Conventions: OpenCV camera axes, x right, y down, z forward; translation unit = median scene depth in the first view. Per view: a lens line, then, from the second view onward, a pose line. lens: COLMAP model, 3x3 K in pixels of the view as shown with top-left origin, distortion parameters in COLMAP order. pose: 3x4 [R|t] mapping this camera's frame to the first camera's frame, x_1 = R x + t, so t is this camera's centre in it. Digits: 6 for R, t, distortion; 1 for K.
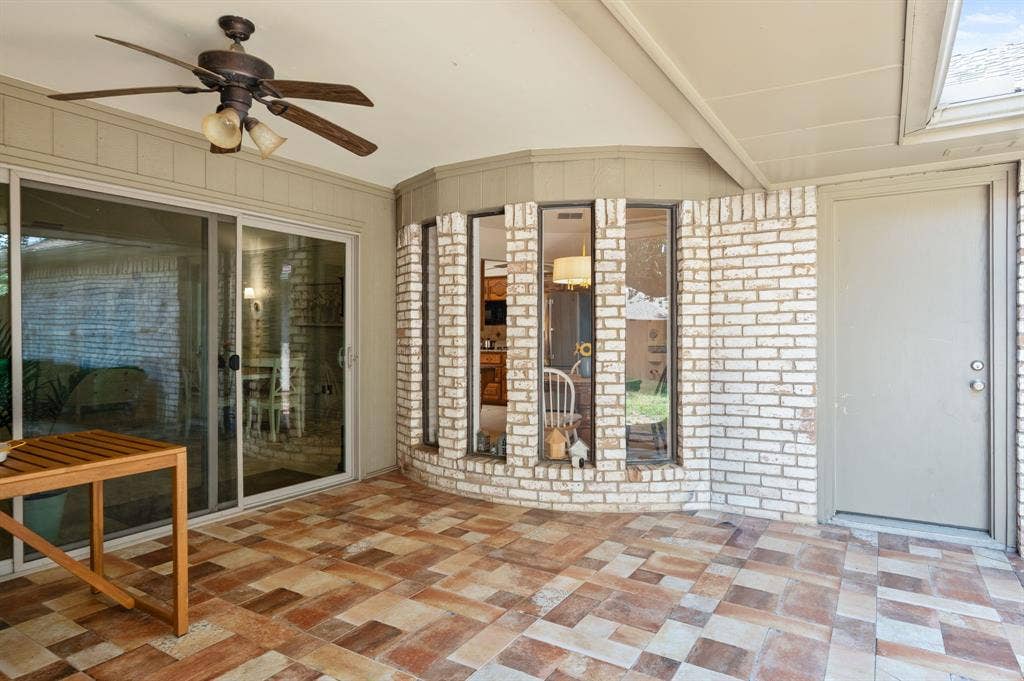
lens RADIAL K [[592.9, 0, 510.9], [0, 592.9, 334.4], [0, 0, 1]] dist [-0.003224, -0.001039]
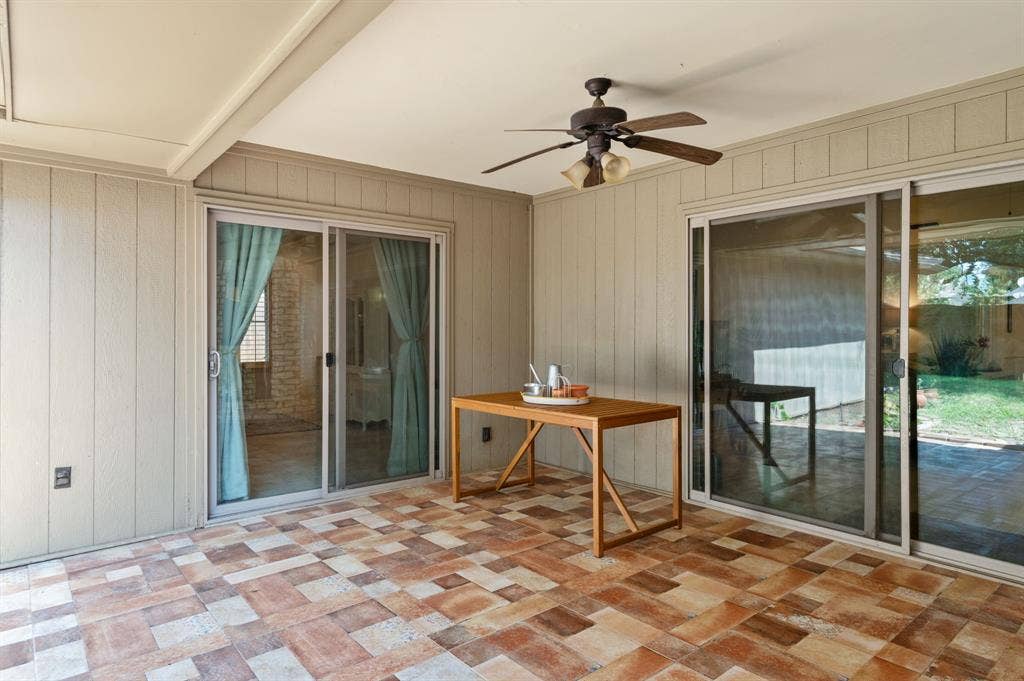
lens RADIAL K [[592.9, 0, 511.0], [0, 592.9, 337.7], [0, 0, 1]] dist [-0.003224, -0.001039]
pose [[-0.304014, 0.013940, -0.952566, 0.622788], [-0.002220, 0.999880, 0.015341, -0.009309], [0.952665, 0.006779, -0.303947, 0.968842]]
